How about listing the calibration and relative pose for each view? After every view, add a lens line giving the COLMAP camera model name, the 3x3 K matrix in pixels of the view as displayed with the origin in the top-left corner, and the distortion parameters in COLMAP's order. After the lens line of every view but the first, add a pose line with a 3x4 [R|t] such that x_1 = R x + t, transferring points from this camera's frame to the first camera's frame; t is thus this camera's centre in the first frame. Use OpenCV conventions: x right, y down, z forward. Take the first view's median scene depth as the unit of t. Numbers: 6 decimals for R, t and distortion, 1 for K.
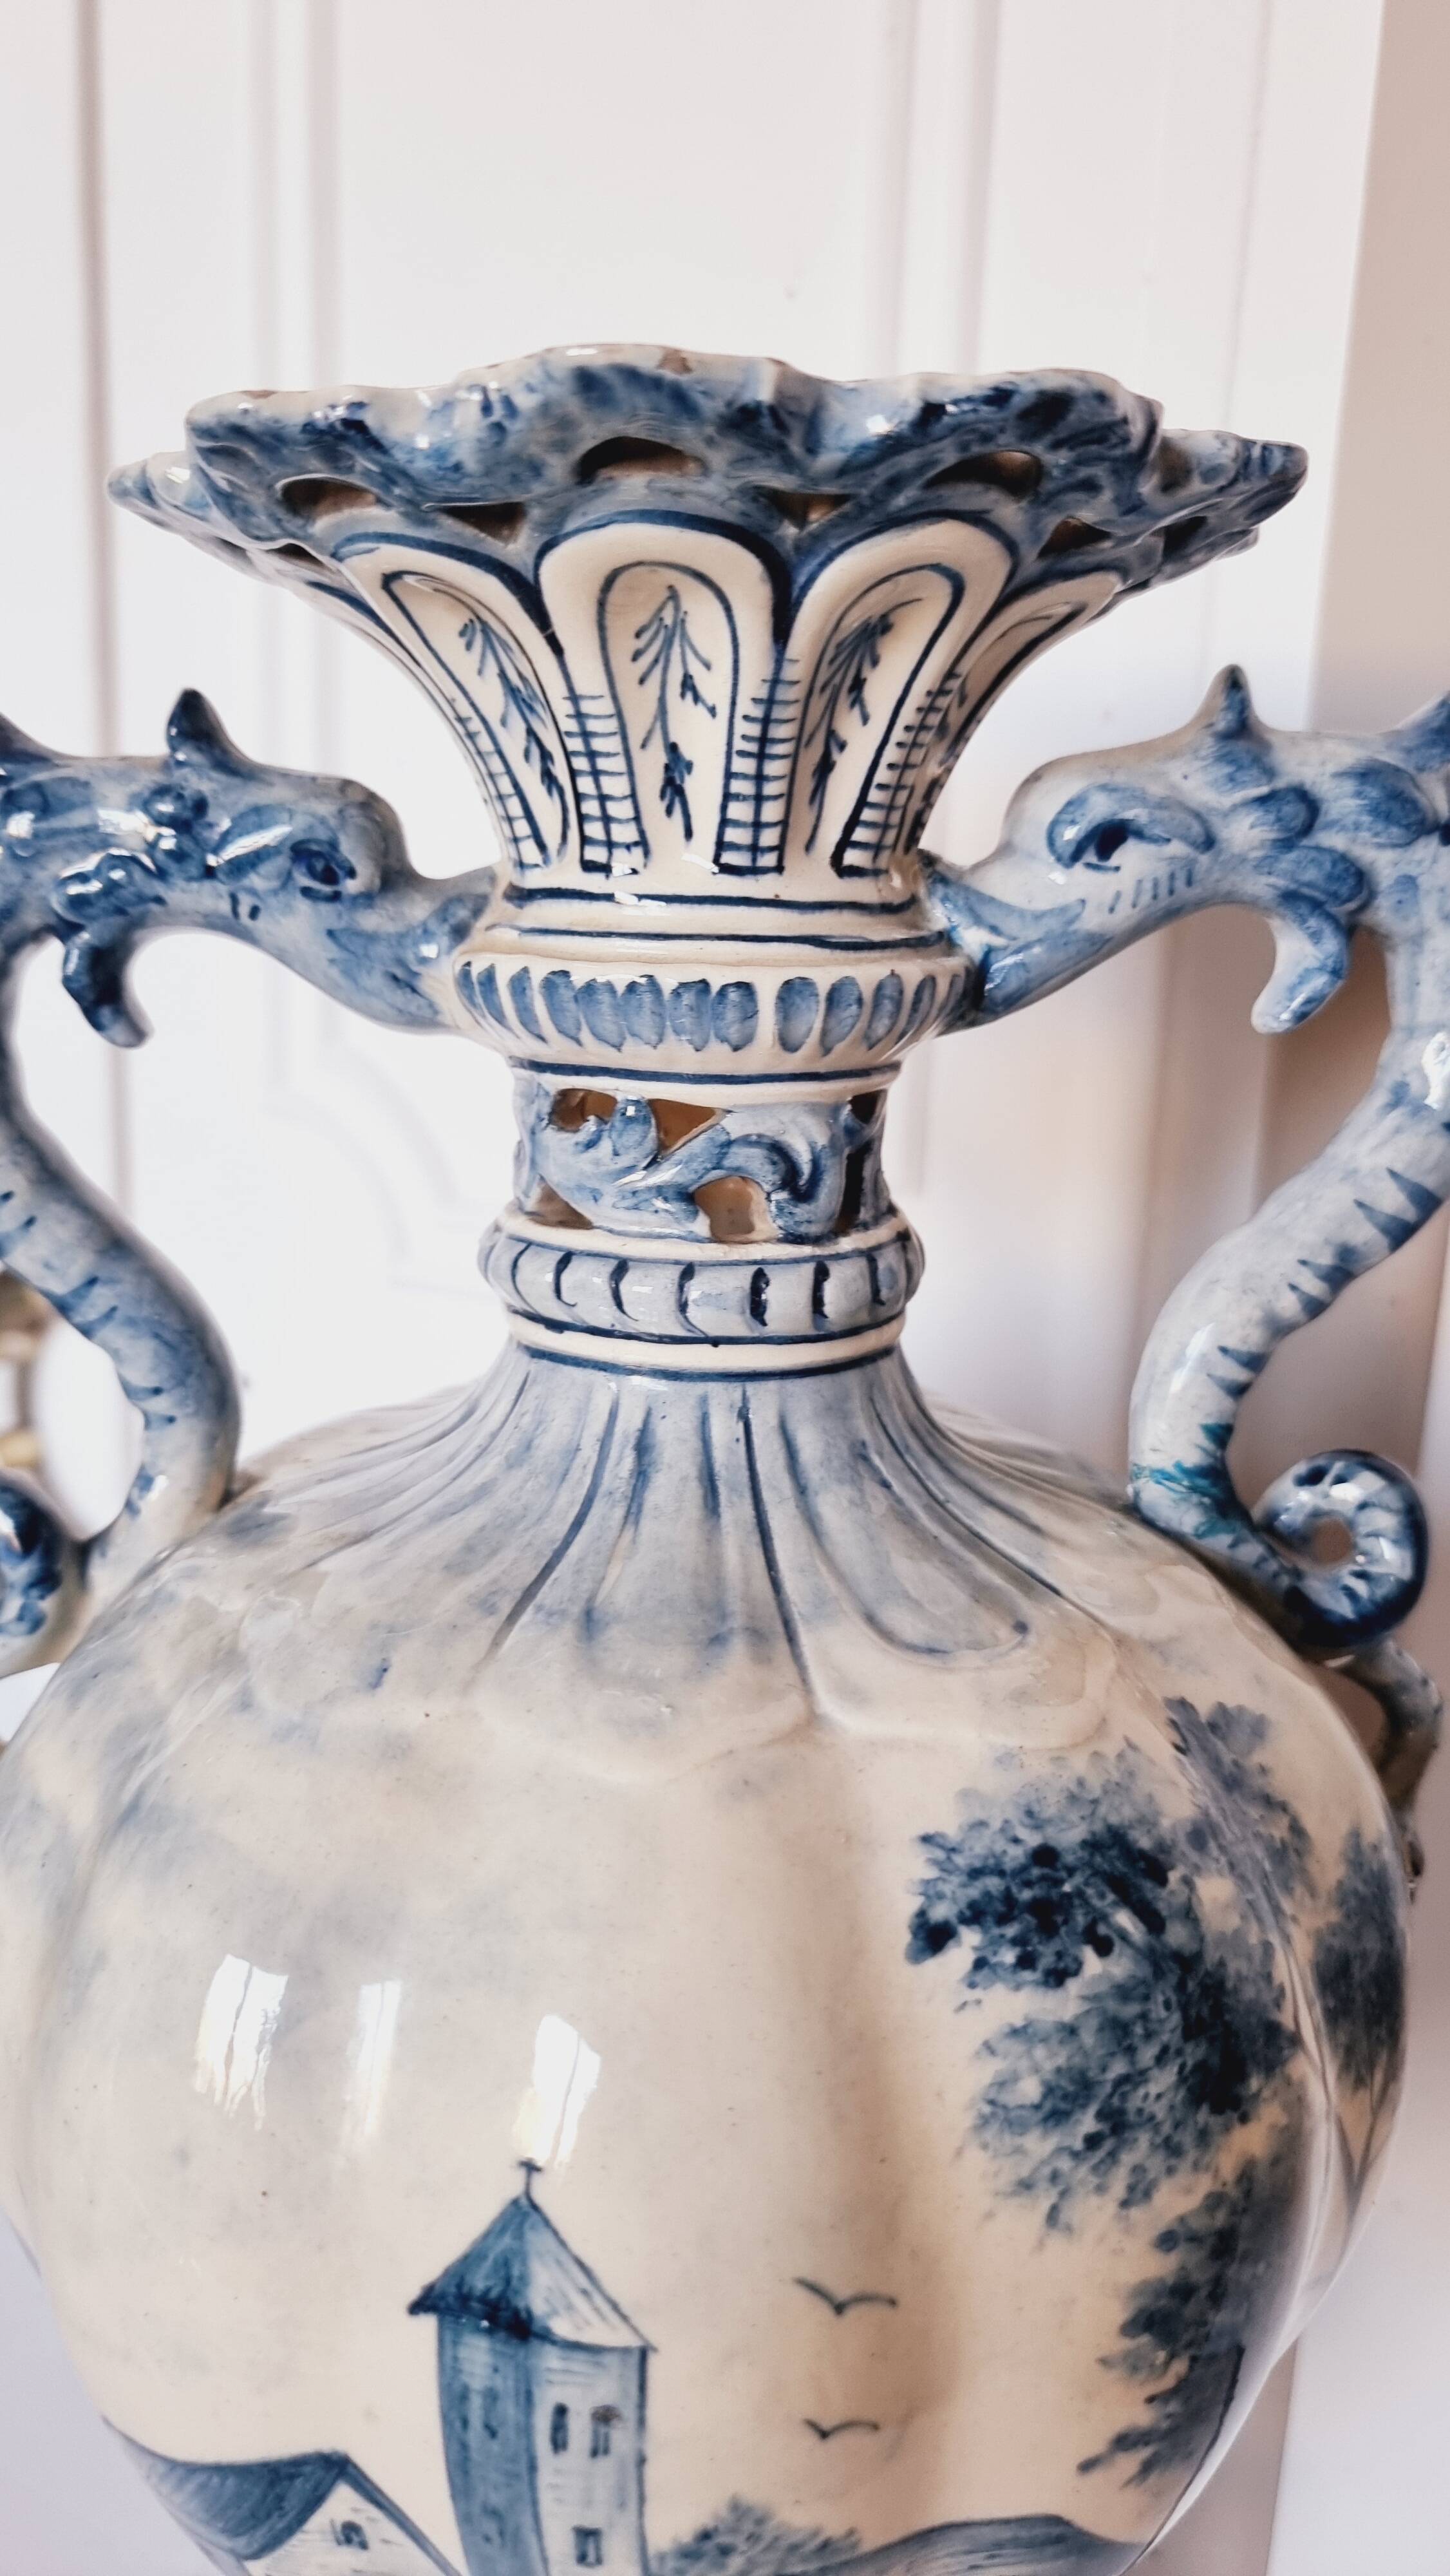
lens RADIAL K [[1882.5, 0, 687.2], [0, 1882.5, 1260.4], [0, 0, 1]] dist [0.002230, -0.002874]
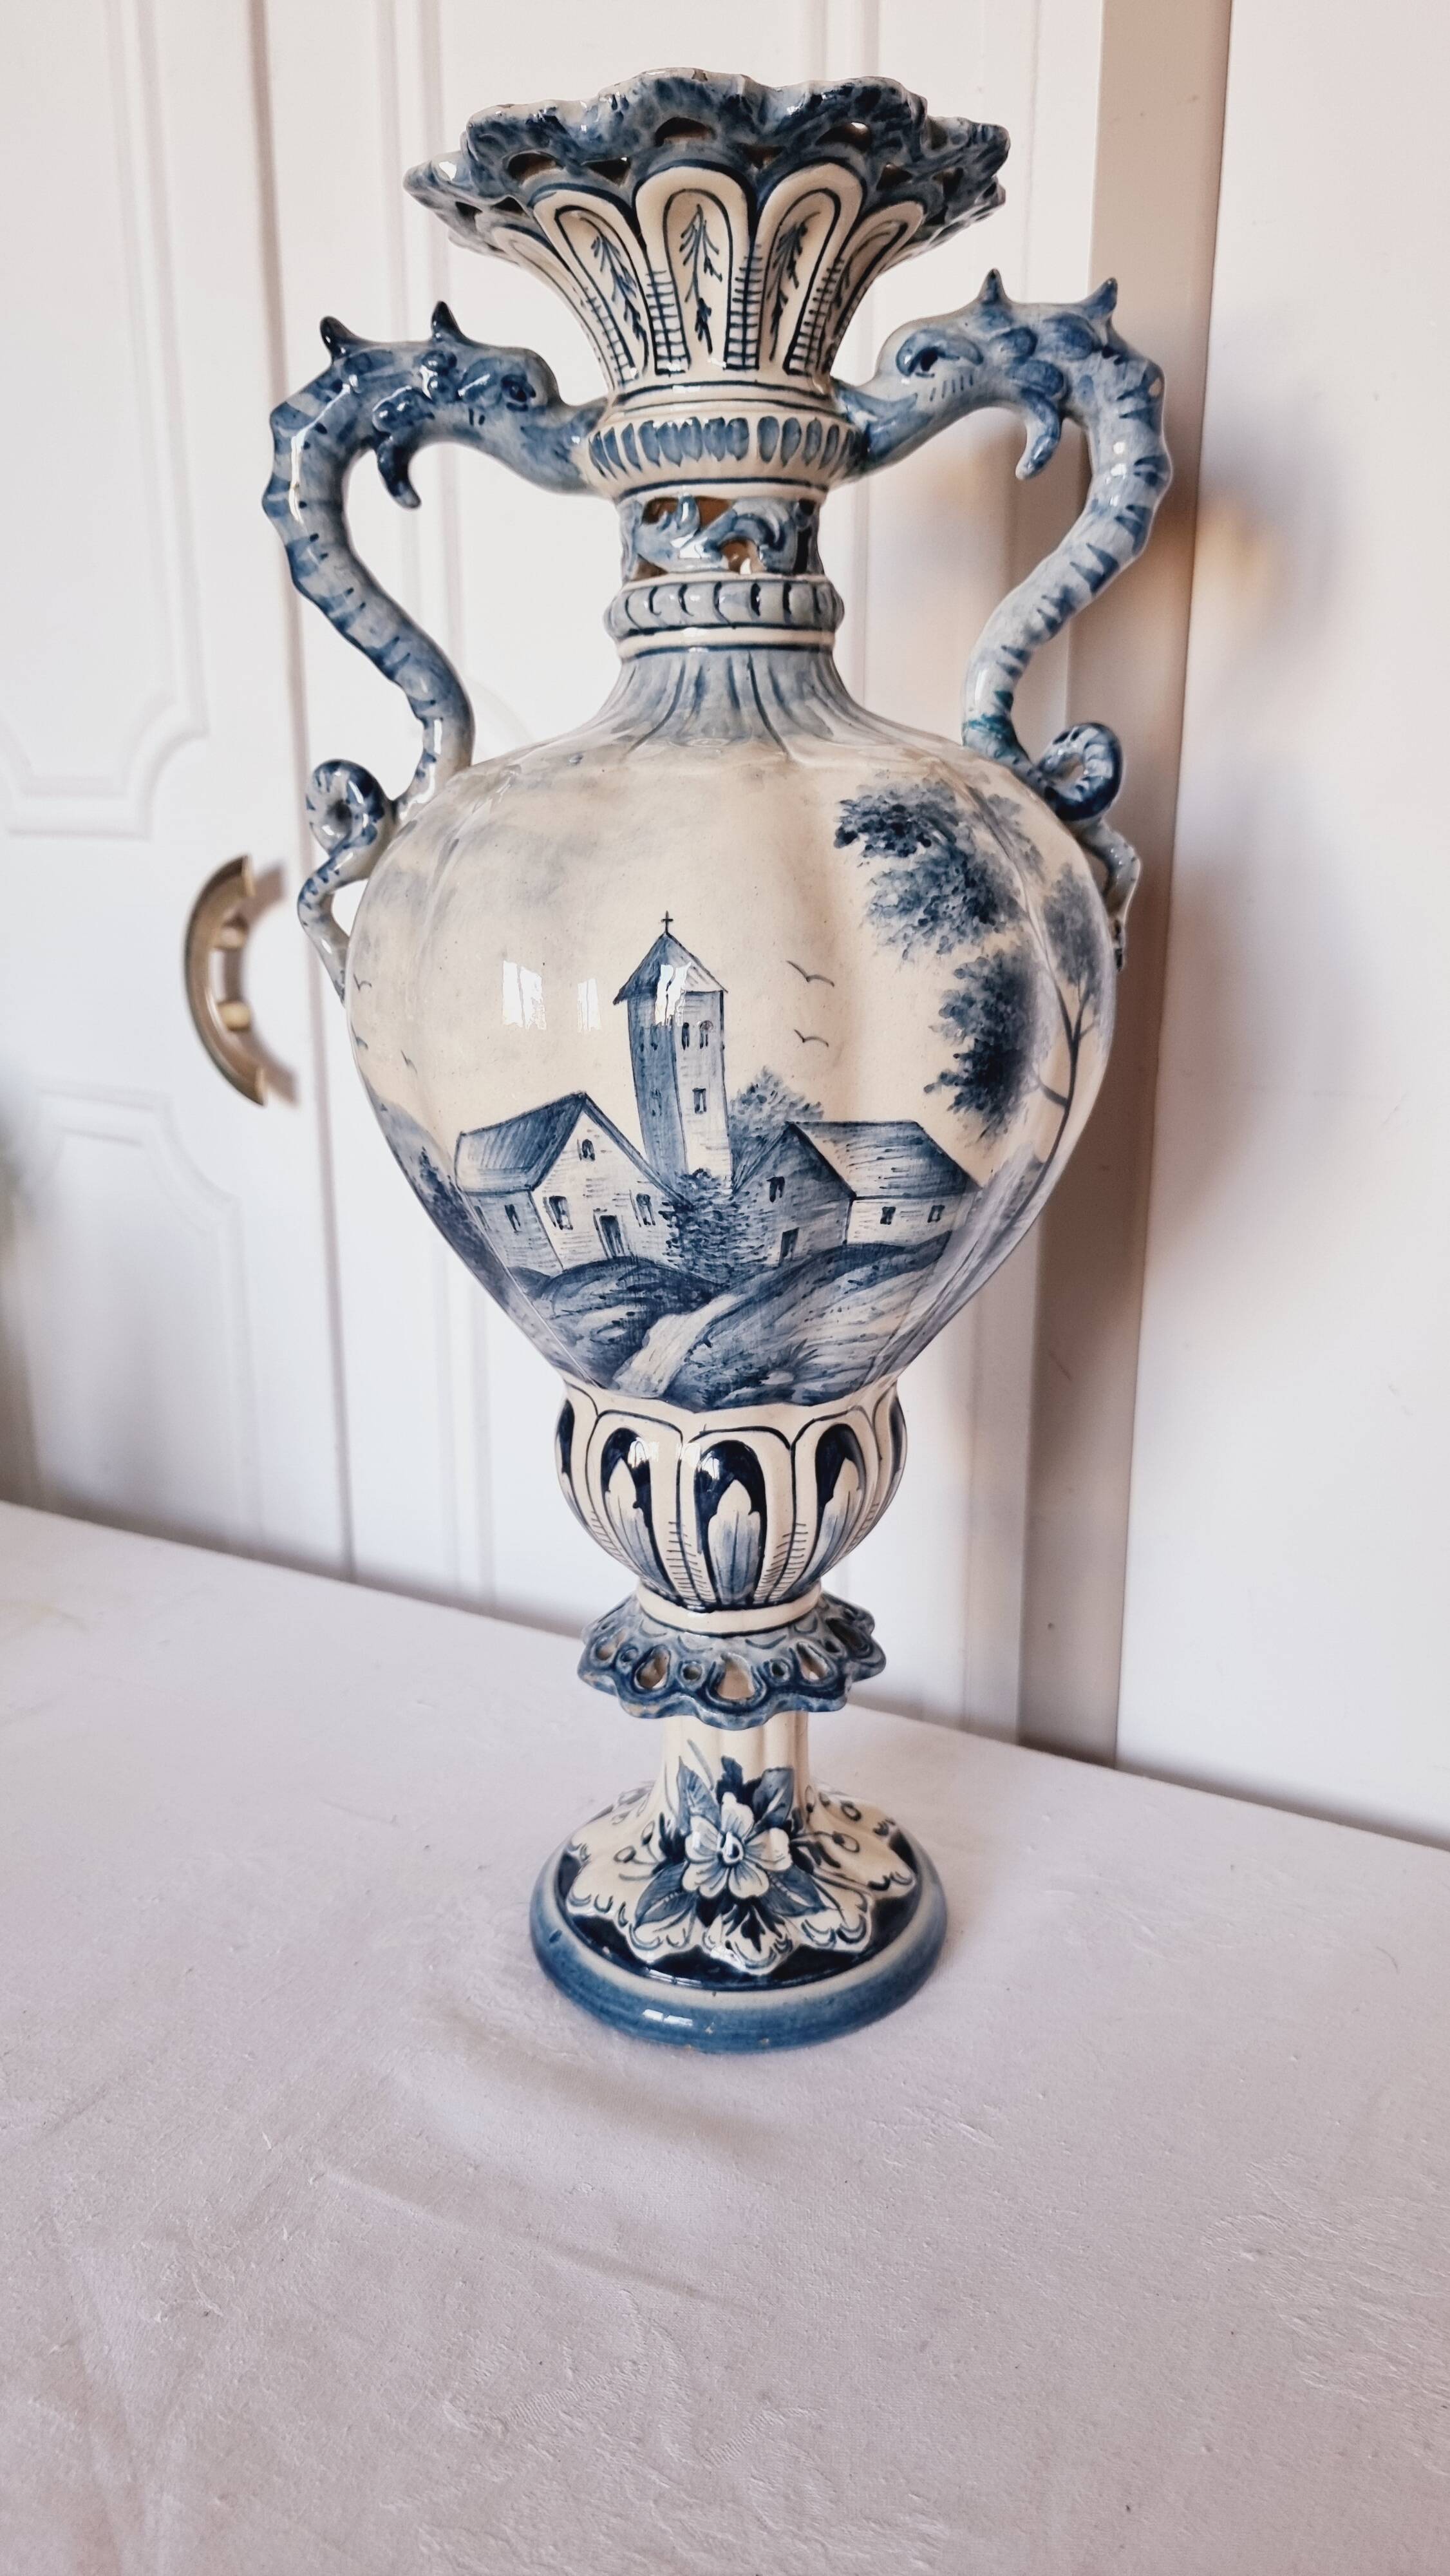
lens RADIAL K [[1849.4, 0, 719.7], [0, 1849.4, 1266.1], [0, 0, 1]] dist [0.026464, -0.003950]
pose [[0.999062, -0.041640, 0.011869, -0.050370], [0.041240, 0.998632, 0.032153, 0.643482], [-0.013192, -0.031634, 0.999412, -0.942805]]
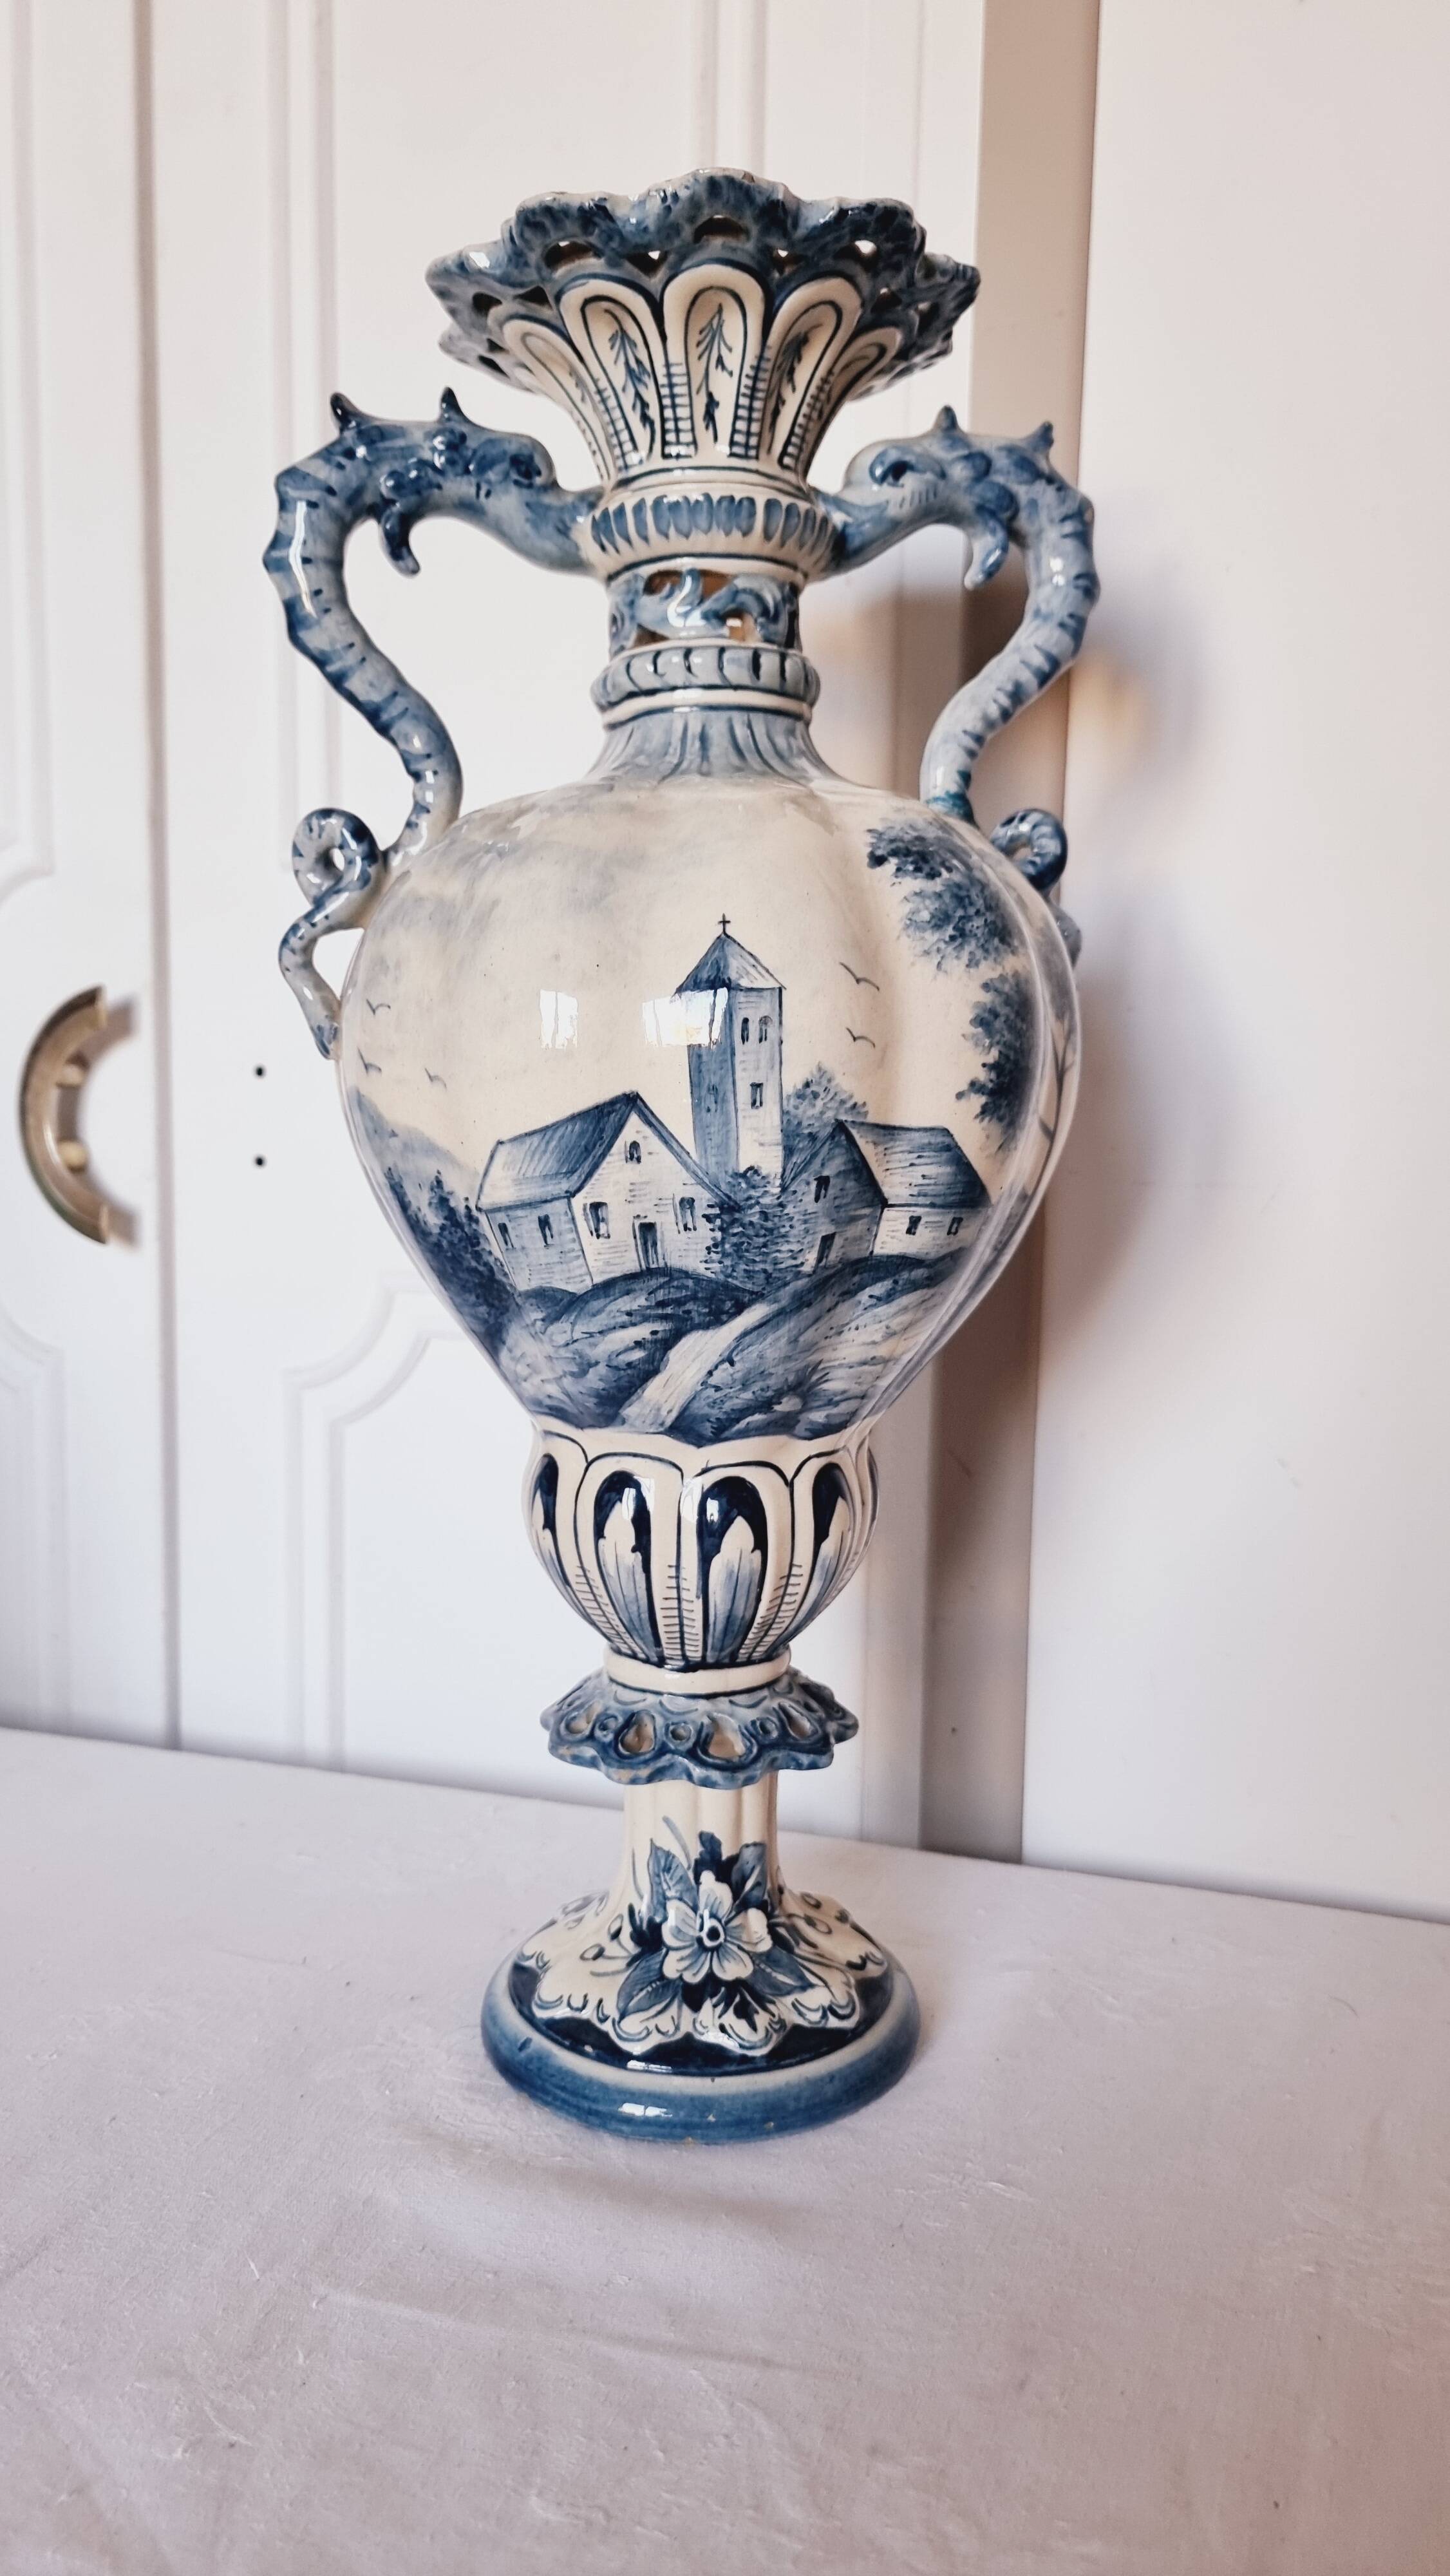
lens RADIAL K [[1851.3, 0, 700.2], [0, 1851.3, 1289.8], [0, 0, 1]] dist [0.026442, -0.005121]
pose [[0.979255, -0.041646, 0.198307, -0.455550], [0.063480, 0.992438, -0.105053, 0.912297], [-0.192432, 0.115463, 0.974494, -0.905463]]
